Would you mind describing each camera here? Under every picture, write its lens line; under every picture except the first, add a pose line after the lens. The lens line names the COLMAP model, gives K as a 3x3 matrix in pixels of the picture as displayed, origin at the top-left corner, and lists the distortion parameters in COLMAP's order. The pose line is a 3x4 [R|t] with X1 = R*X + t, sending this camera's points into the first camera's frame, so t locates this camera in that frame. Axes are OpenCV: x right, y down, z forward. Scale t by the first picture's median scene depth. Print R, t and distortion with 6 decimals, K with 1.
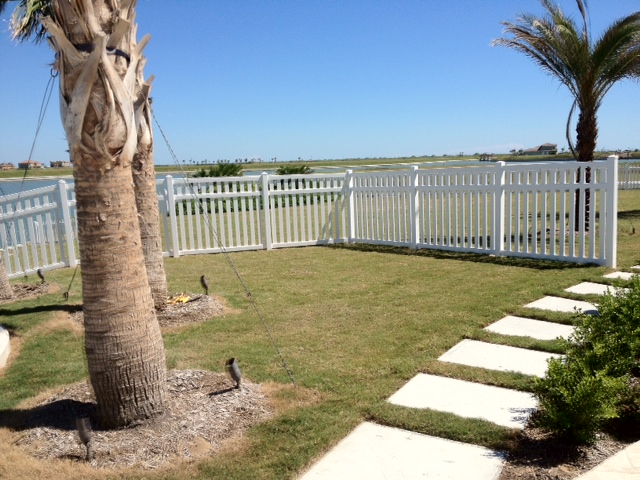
lens RADIAL K [[574.6, 0, 320.0], [0, 574.6, 240.0], [0, 0, 1]] dist [-0.002787, -0.021485]
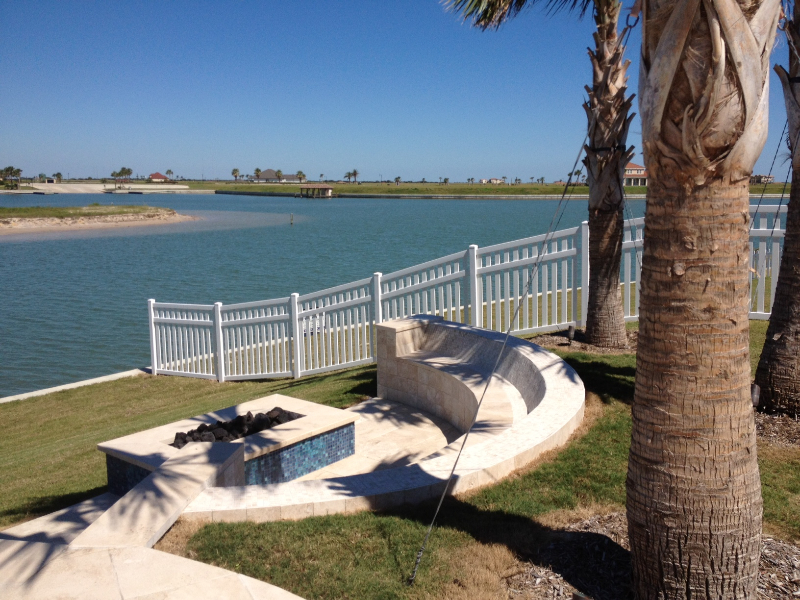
lens RADIAL K [[718.3, 0, 400.0], [0, 718.3, 300.0], [0, 0, 1]] dist [-0.002787, -0.021485]
pose [[0.646068, 0.145513, -0.749281, -0.016037], [-0.120751, 0.988783, 0.087907, -0.038393], [0.753668, 0.033682, 0.656392, 0.319530]]
